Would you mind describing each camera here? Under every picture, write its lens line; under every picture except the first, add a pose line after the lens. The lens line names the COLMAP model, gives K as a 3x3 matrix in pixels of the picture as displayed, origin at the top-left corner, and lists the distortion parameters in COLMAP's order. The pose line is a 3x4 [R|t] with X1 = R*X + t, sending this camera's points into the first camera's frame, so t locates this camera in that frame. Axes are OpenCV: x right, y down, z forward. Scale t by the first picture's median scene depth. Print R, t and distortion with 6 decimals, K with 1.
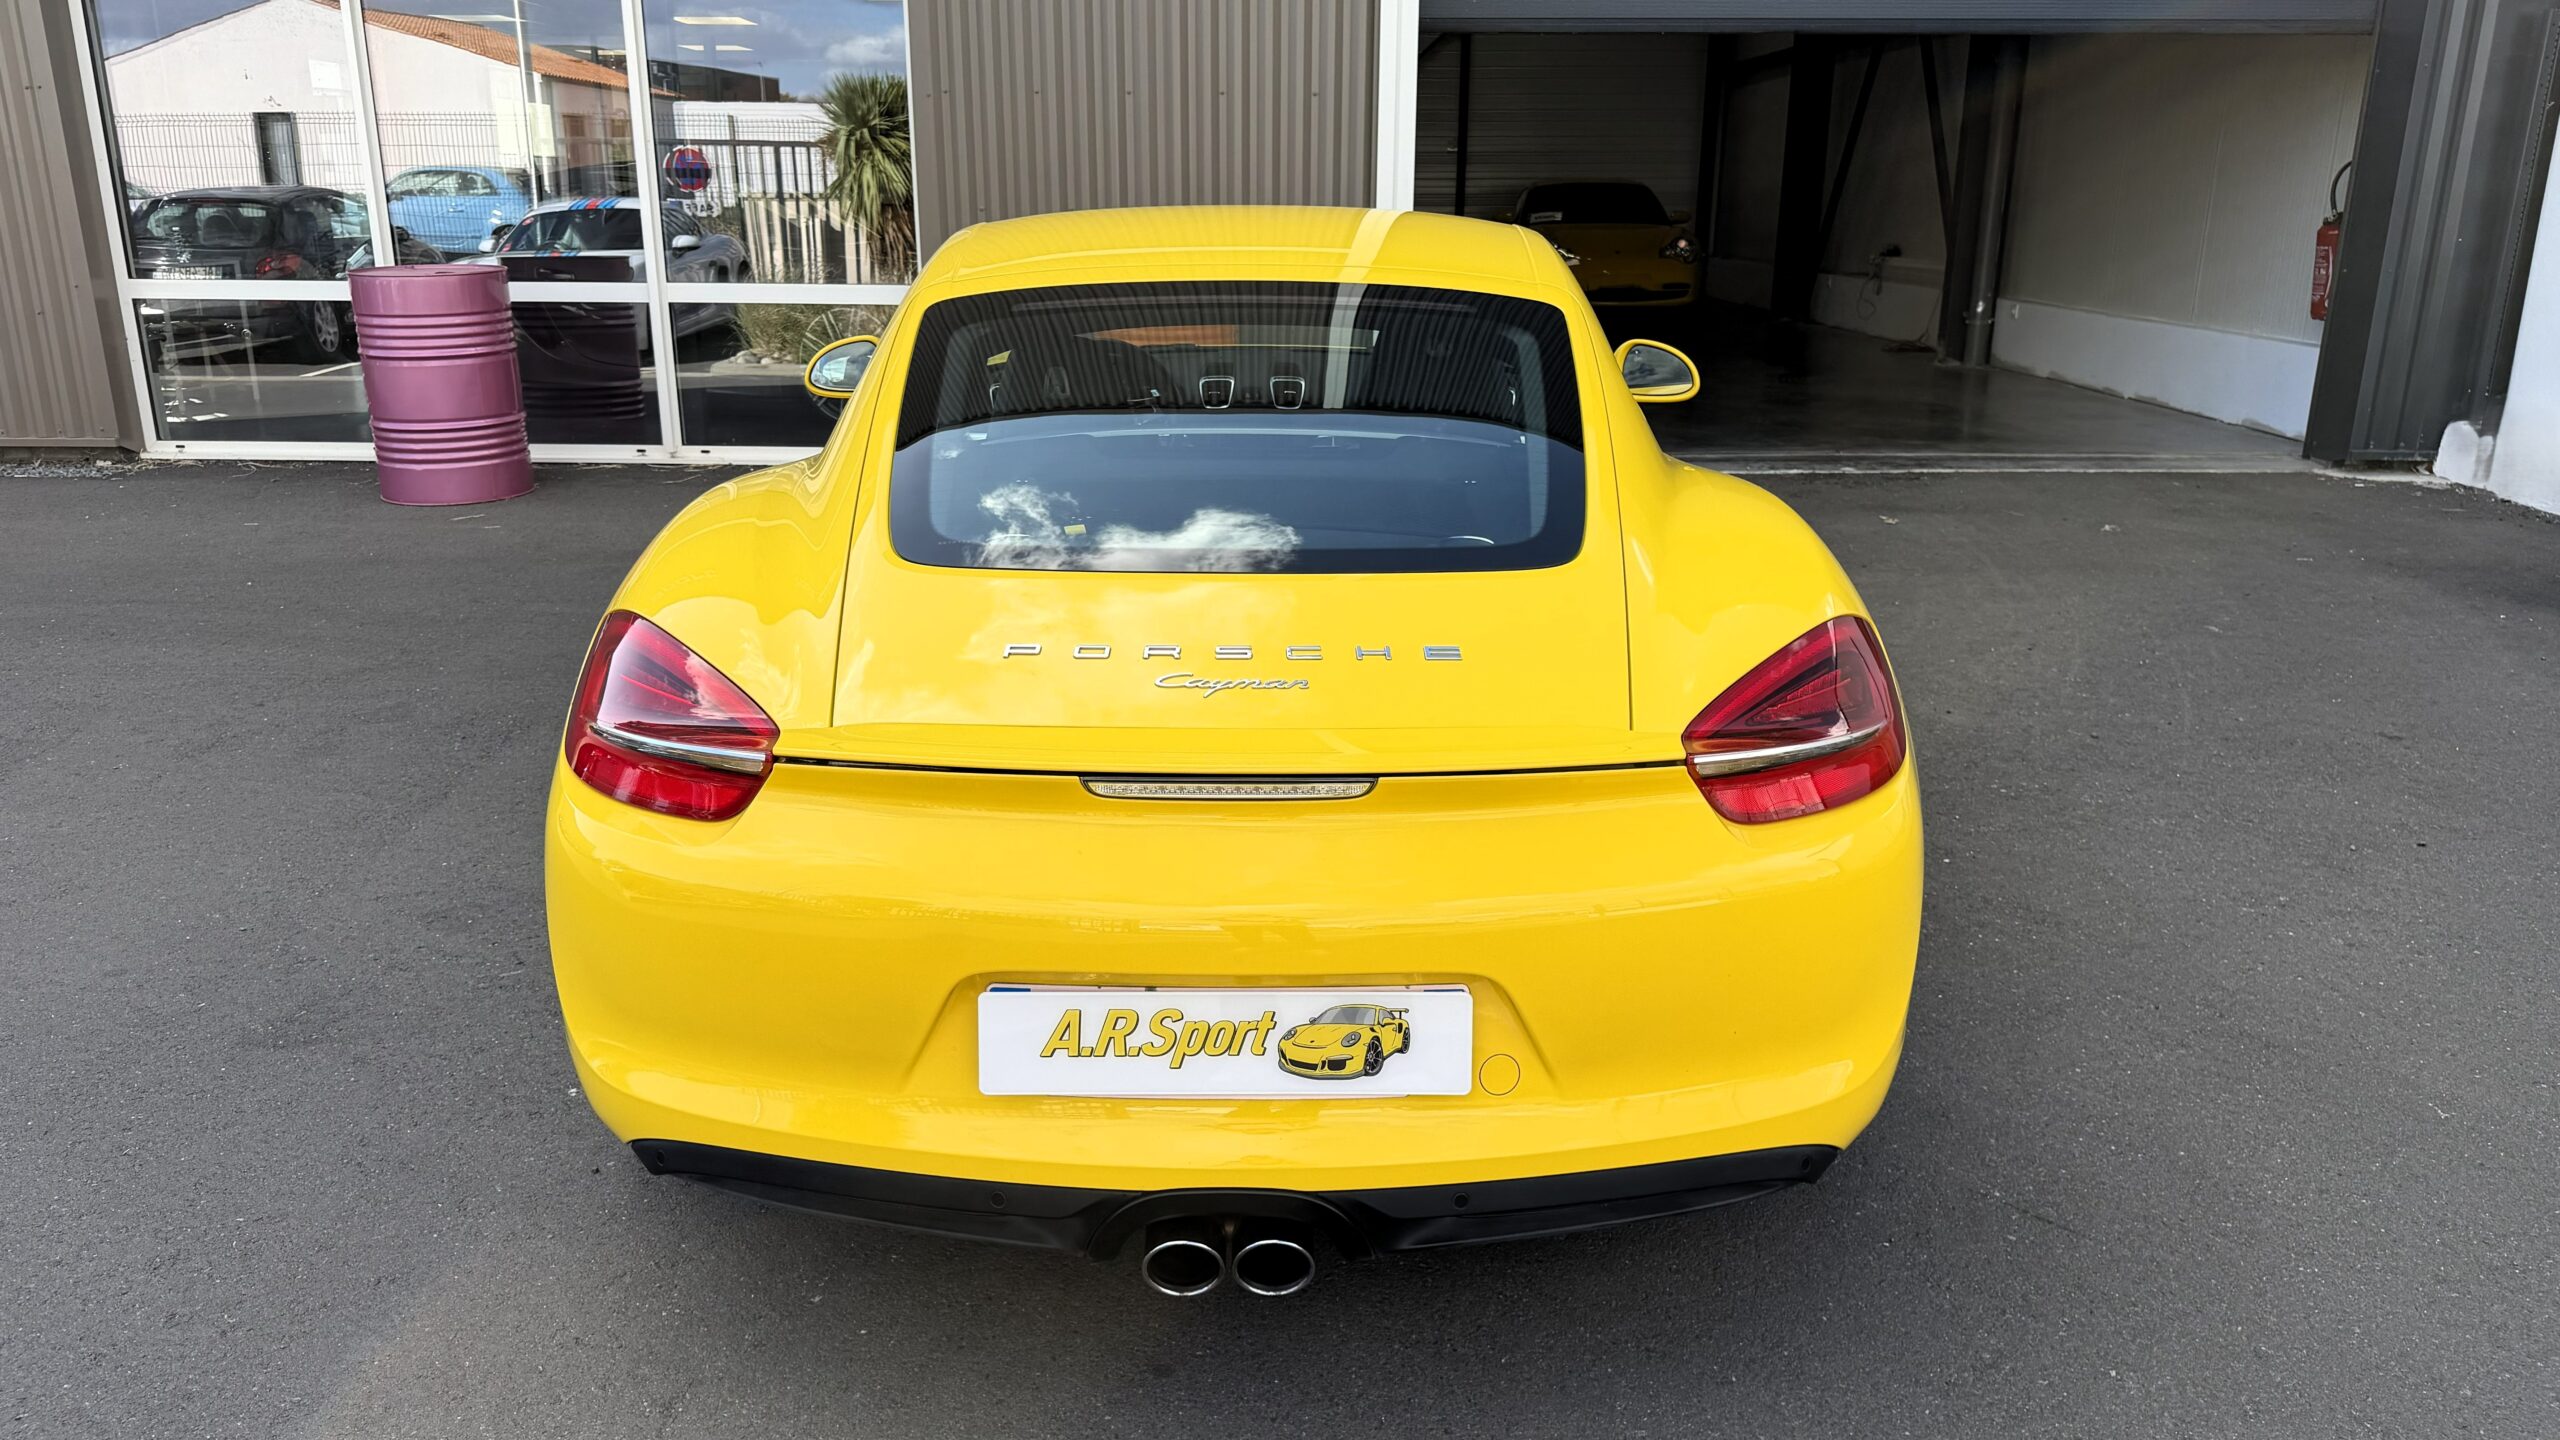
lens RADIAL K [[1802.7, 0, 1280.0], [0, 1802.7, 720.0], [0, 0, 1]] dist [0.019734, -0.026950]
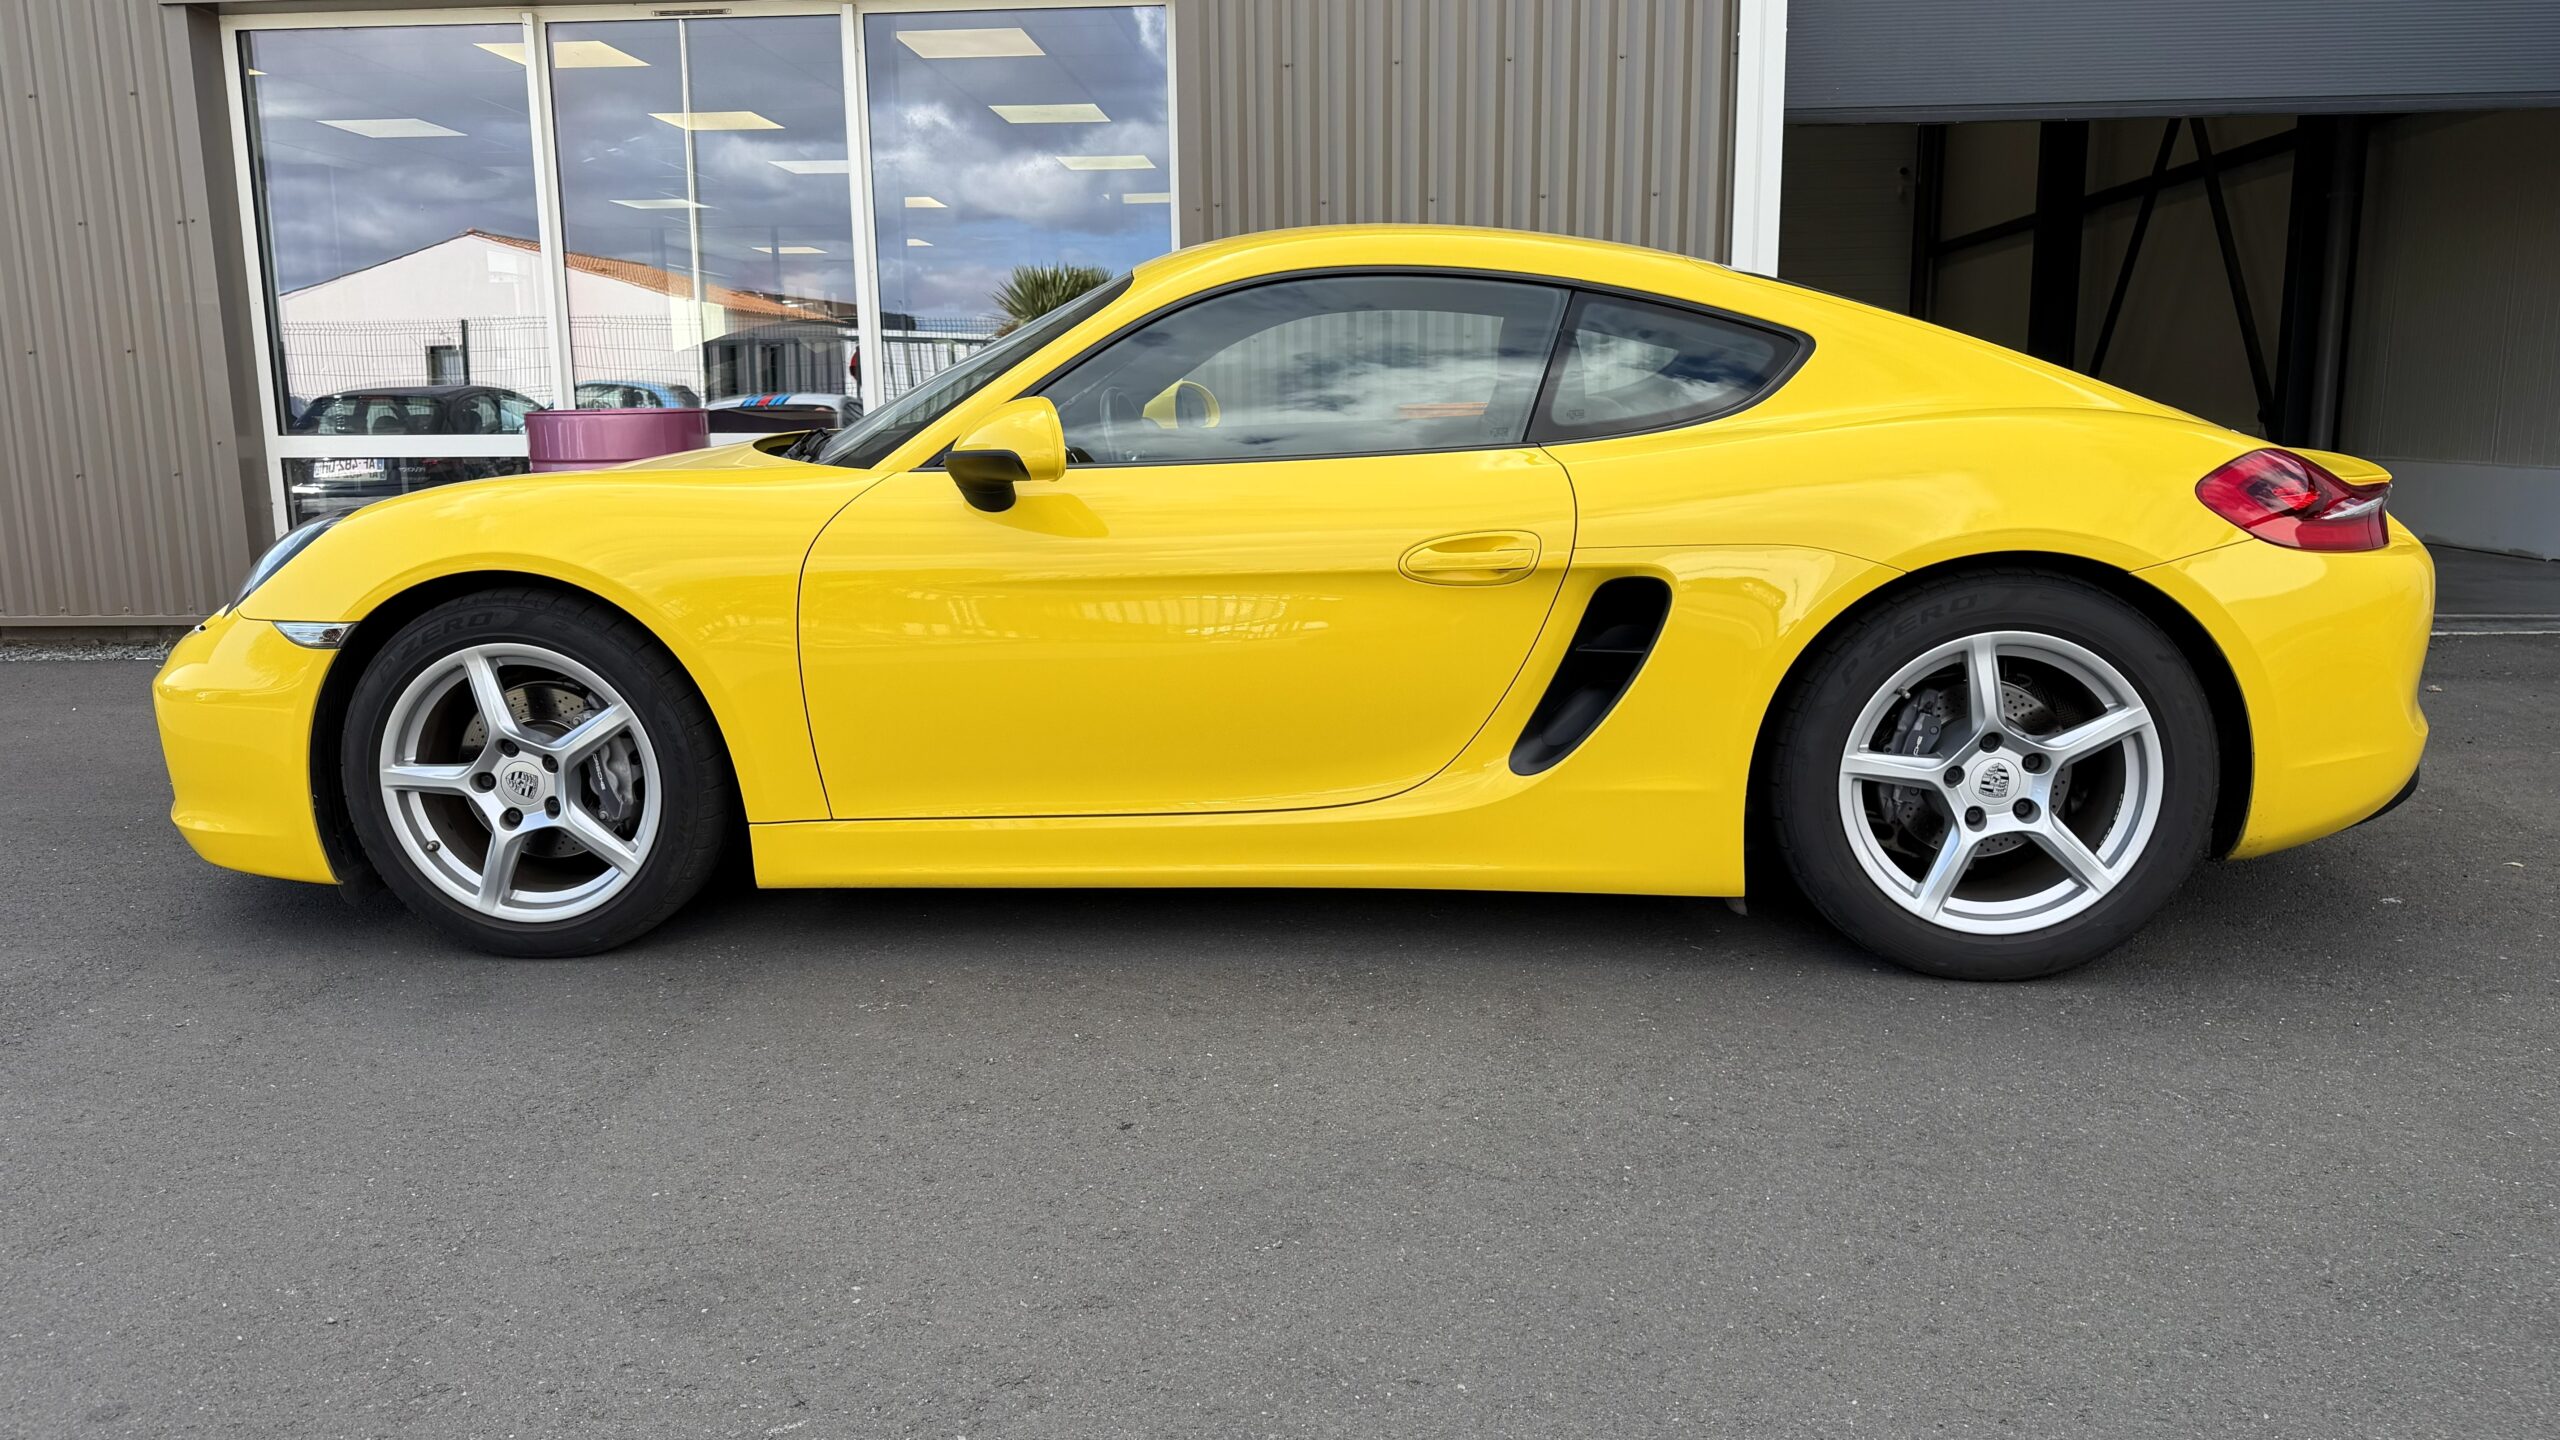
lens RADIAL K [[1802.7, 0, 1280.0], [0, 1802.7, 720.0], [0, 0, 1]] dist [0.019734, -0.026950]
pose [[0.997956, -0.006865, -0.063537, -0.248685], [-0.000684, 0.993010, -0.118027, -0.011064], [0.063903, 0.117829, 0.990976, 0.454390]]
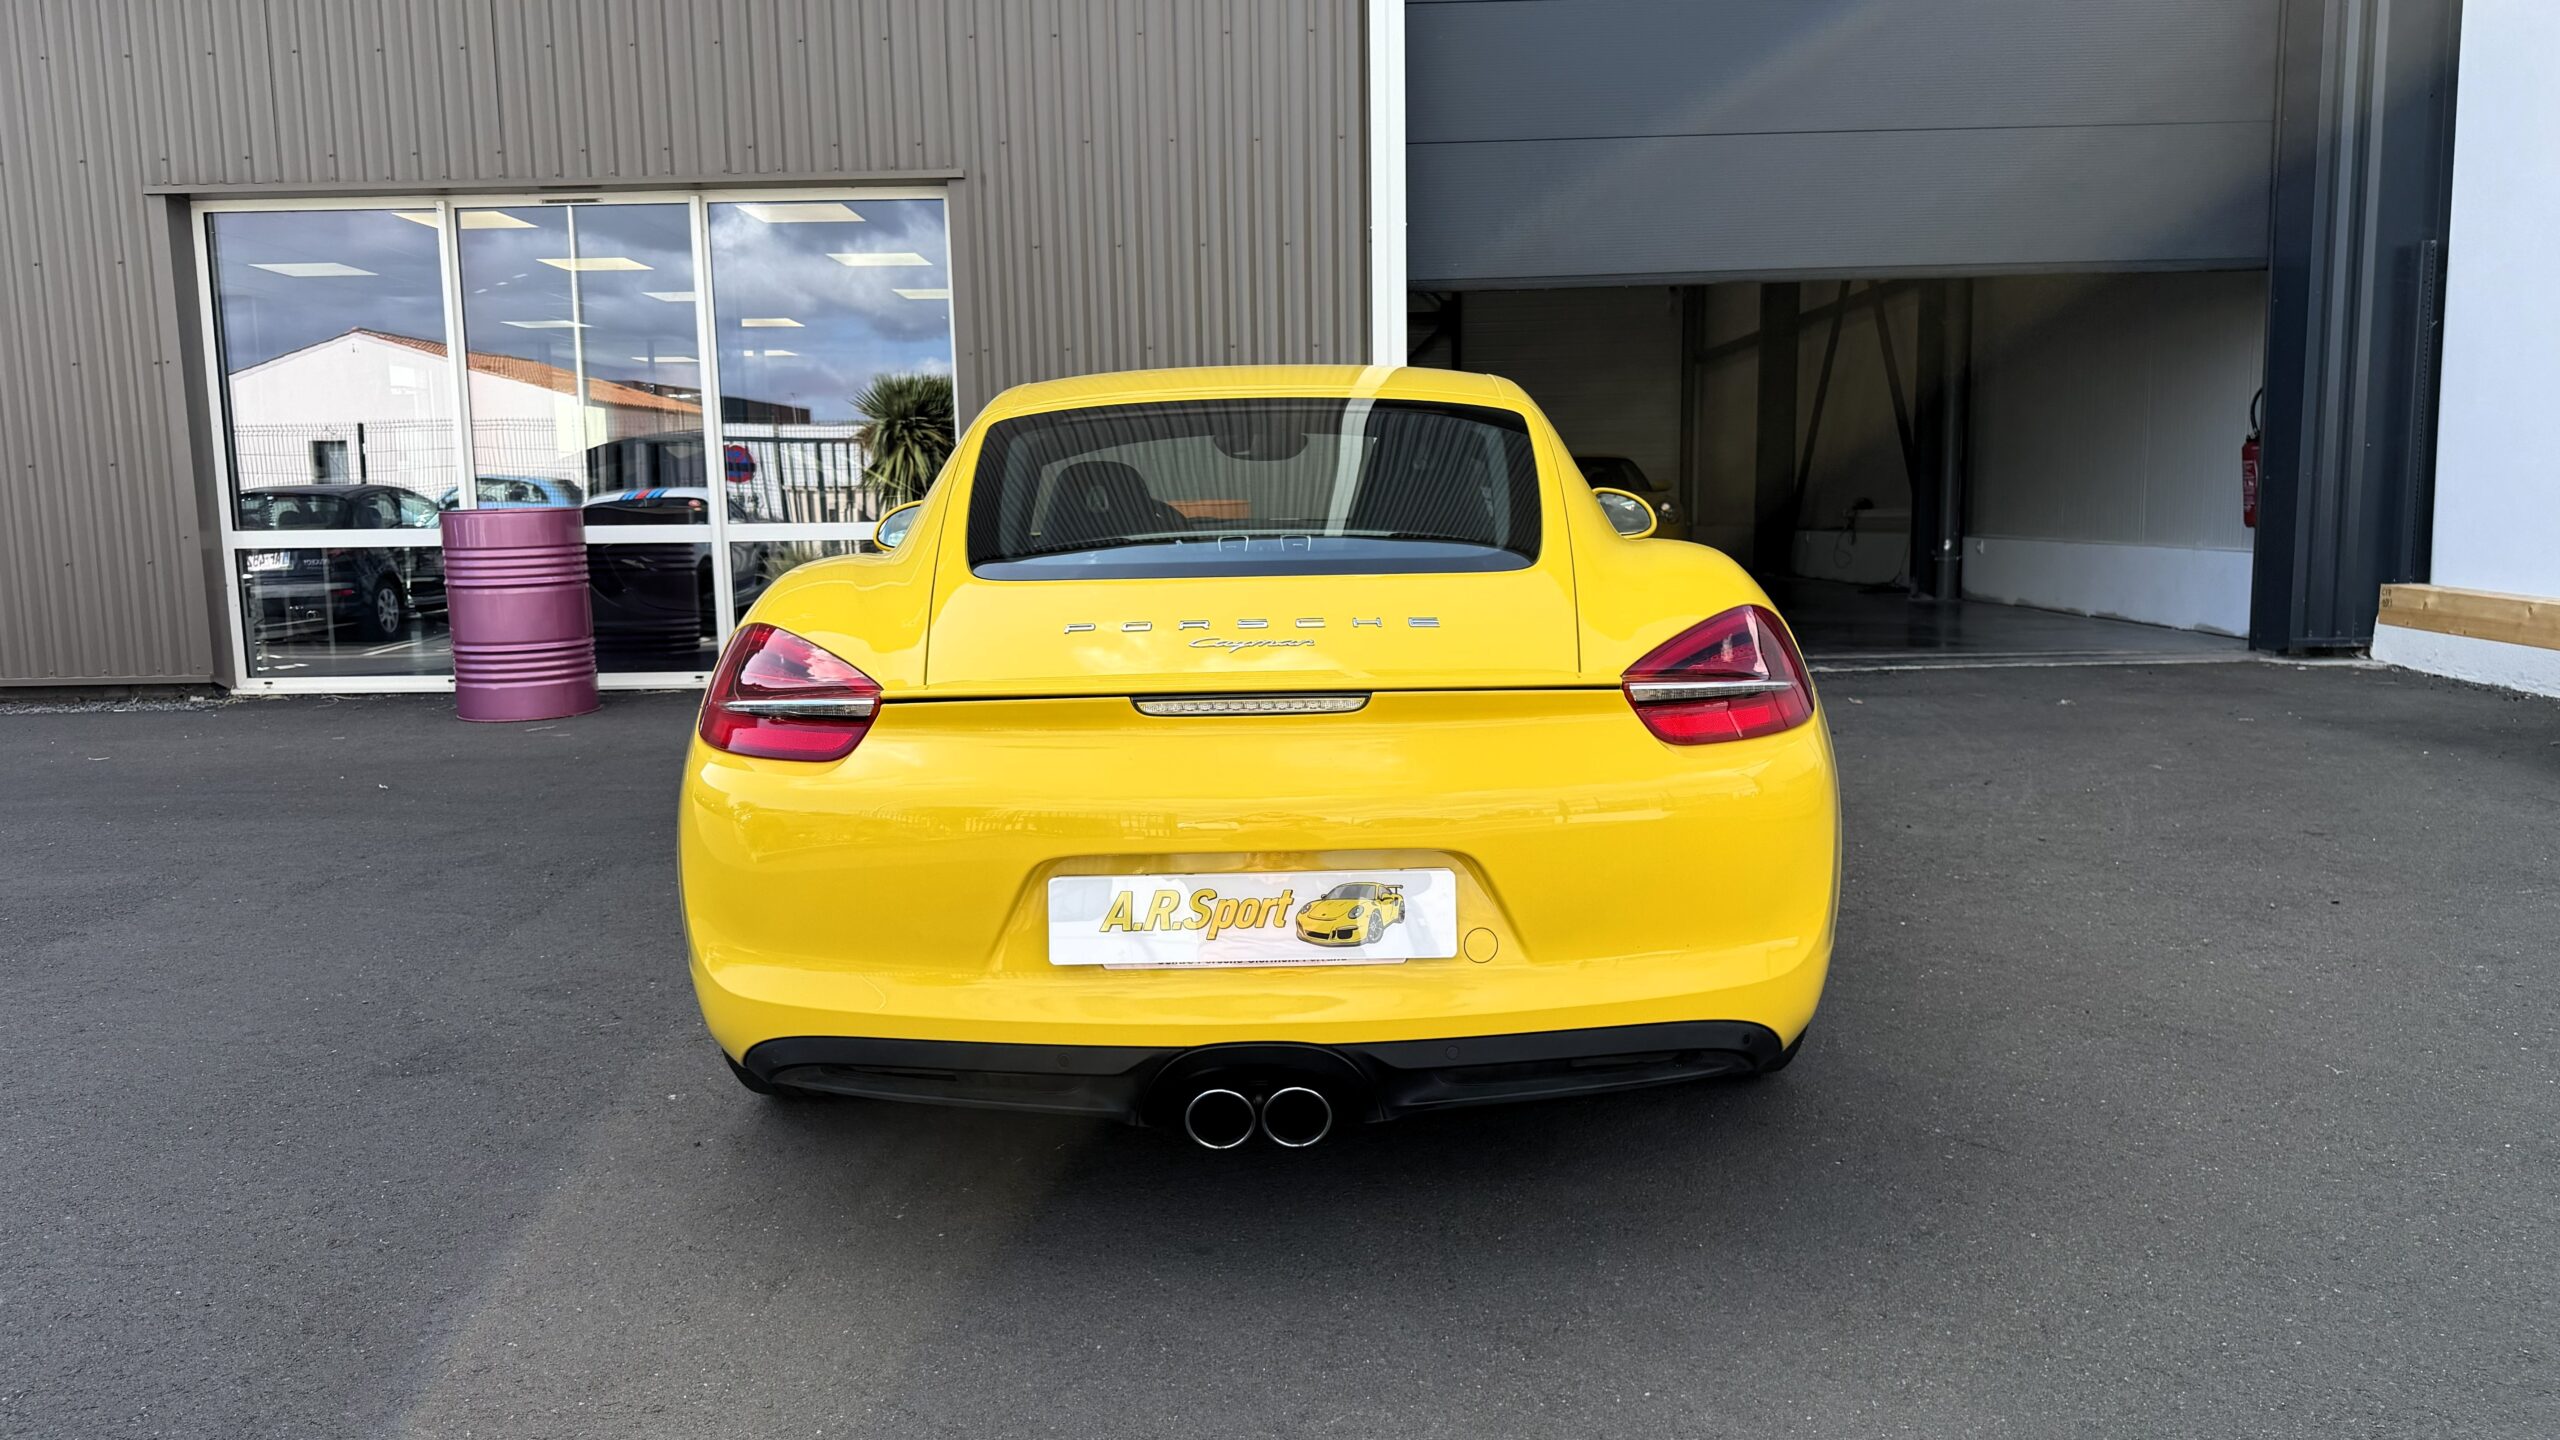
lens RADIAL K [[1796.5, 0, 1288.1], [0, 1796.5, 718.6], [0, 0, 1]] dist [0.037441, -0.057268]
pose [[0.999727, -0.023207, -0.002773, 0.000065], [0.022432, 0.986057, -0.164888, 0.154803], [0.006561, 0.164781, 0.986308, -0.131331]]
